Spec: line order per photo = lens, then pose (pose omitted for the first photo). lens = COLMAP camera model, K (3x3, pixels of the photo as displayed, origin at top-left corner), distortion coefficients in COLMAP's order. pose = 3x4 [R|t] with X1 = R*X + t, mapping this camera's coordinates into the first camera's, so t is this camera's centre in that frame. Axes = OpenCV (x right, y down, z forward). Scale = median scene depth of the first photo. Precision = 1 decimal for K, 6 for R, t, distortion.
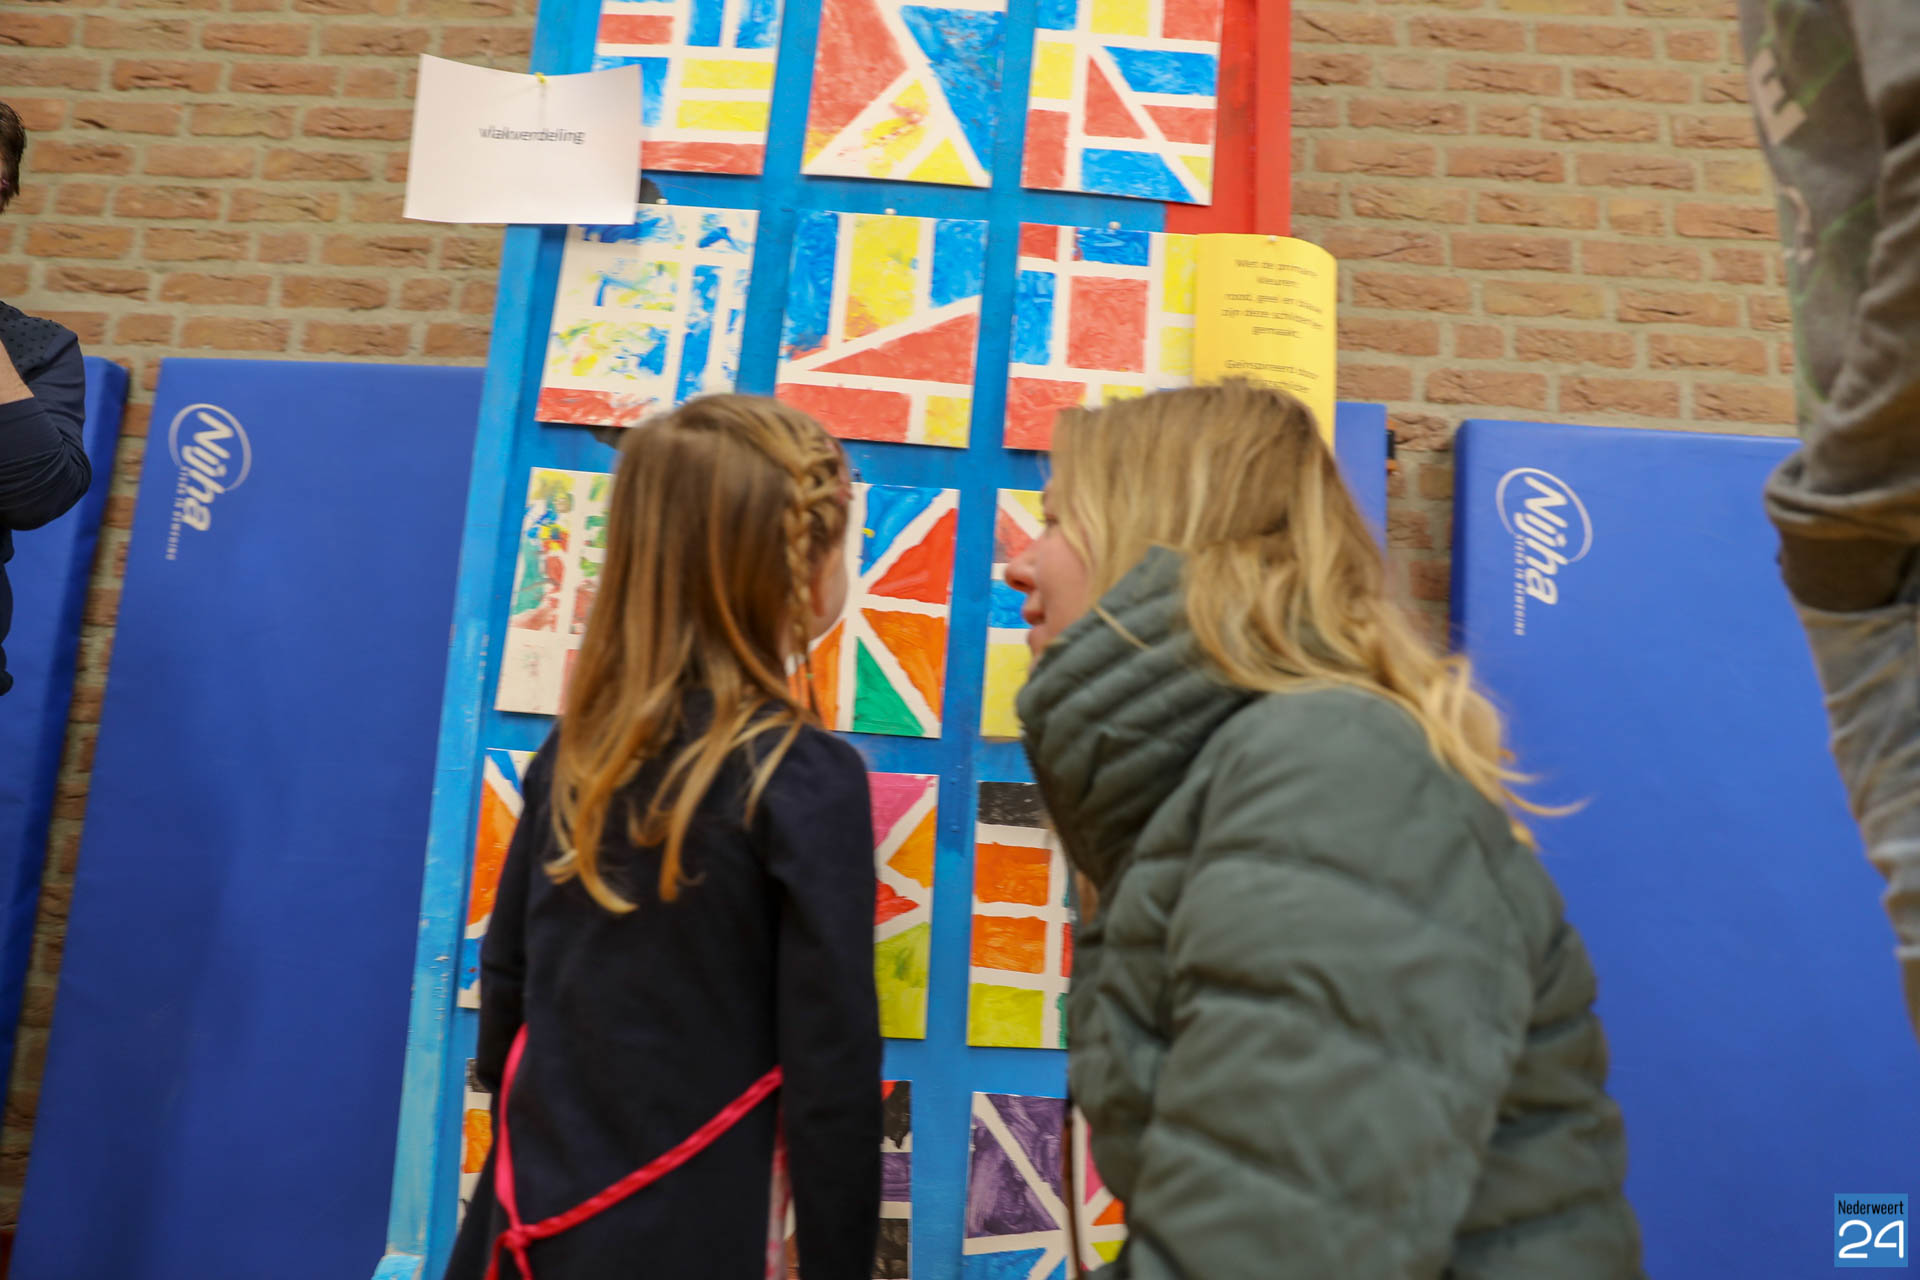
lens RADIAL K [[1298.7, 0, 985.2], [0, 1298.7, 644.8], [0, 0, 1]] dist [-0.110727, 0.083264]
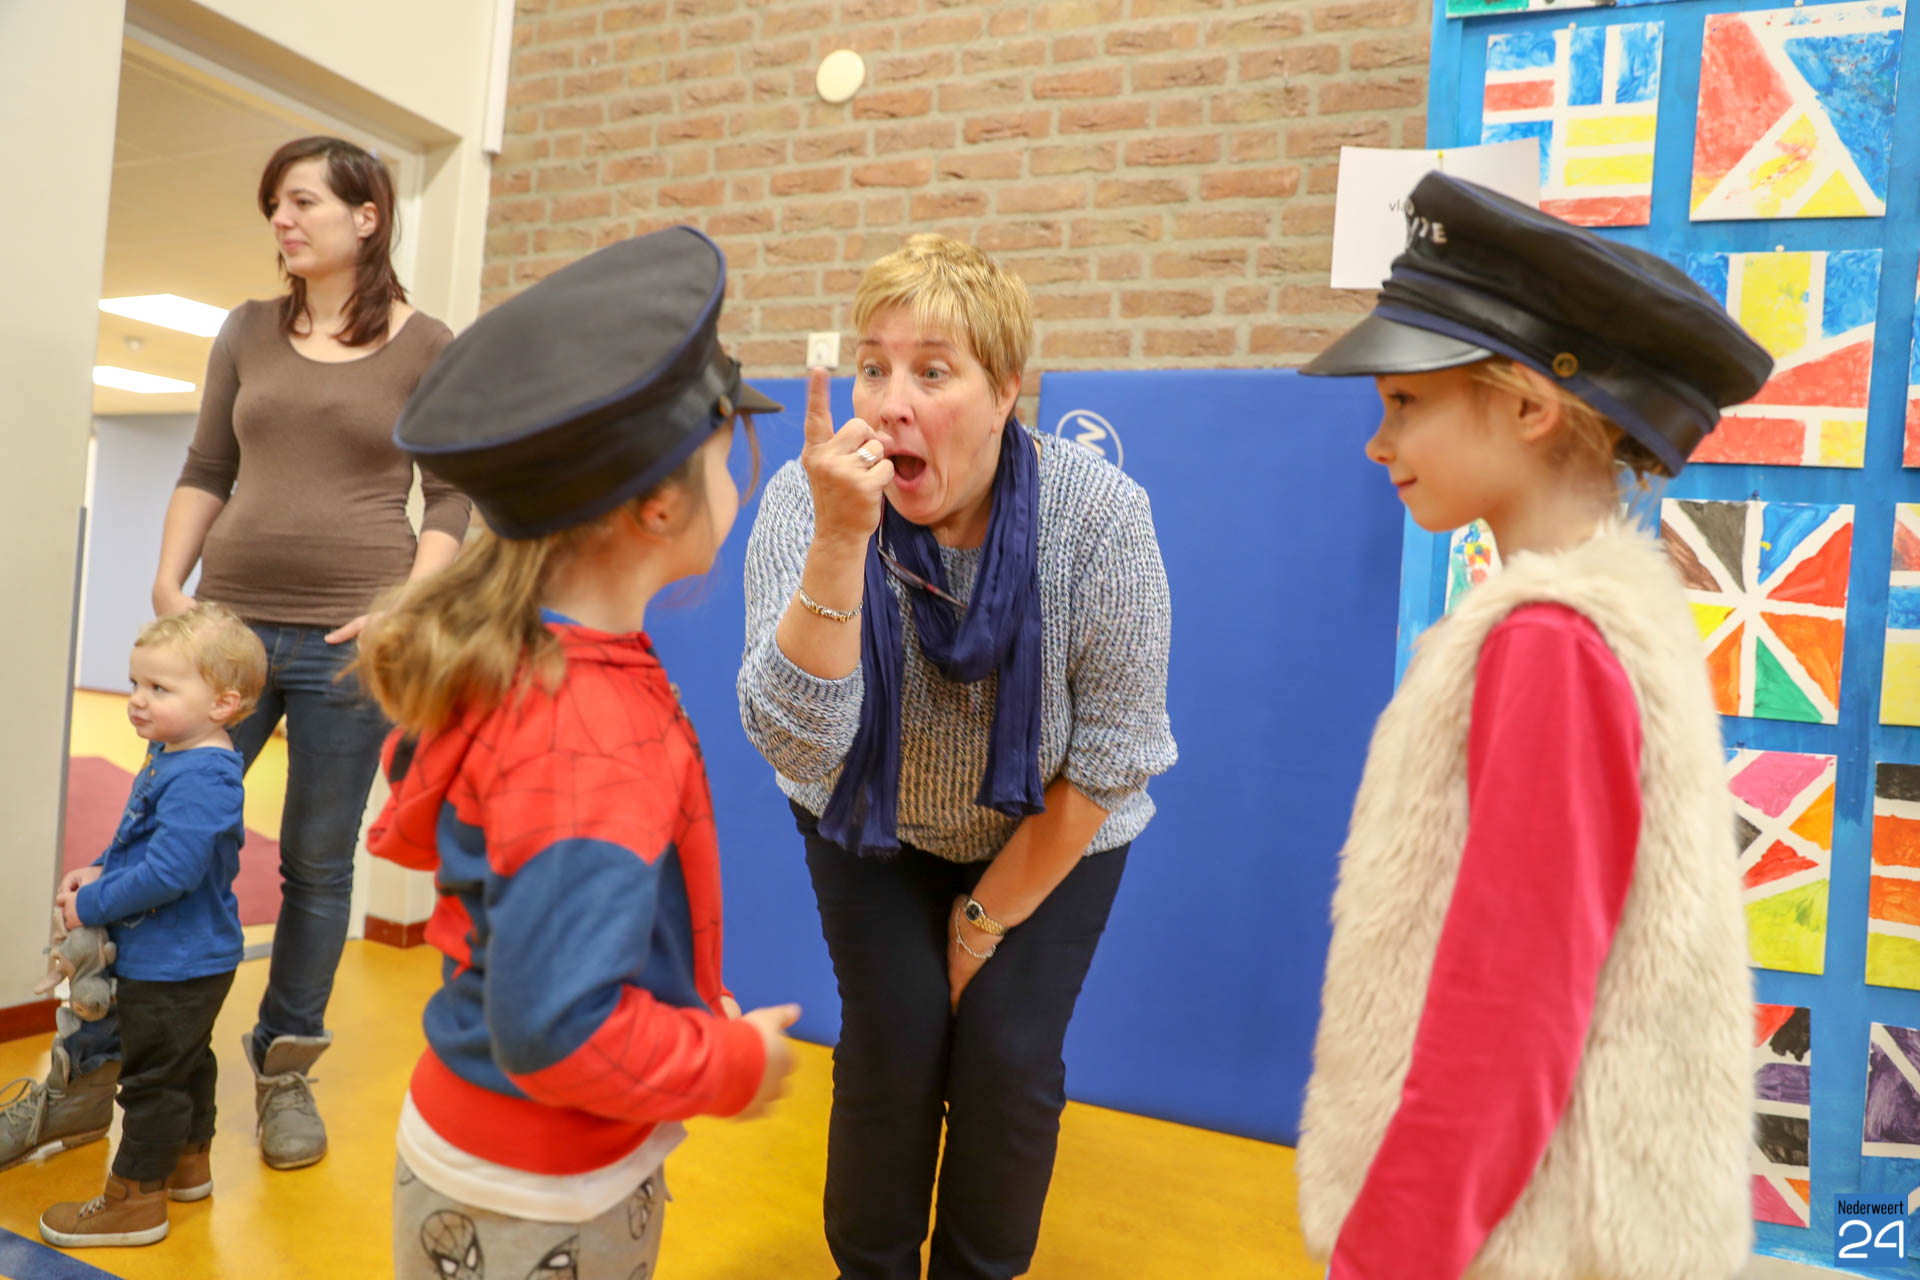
lens RADIAL K [[1298.7, 0, 985.2], [0, 1298.7, 644.8], [0, 0, 1]] dist [-0.110727, 0.083264]
pose [[0.927599, 0.004039, -0.373557, -0.298339], [0.045491, 0.991279, 0.123680, -0.159610], [0.370798, -0.131719, 0.919325, -0.291141]]
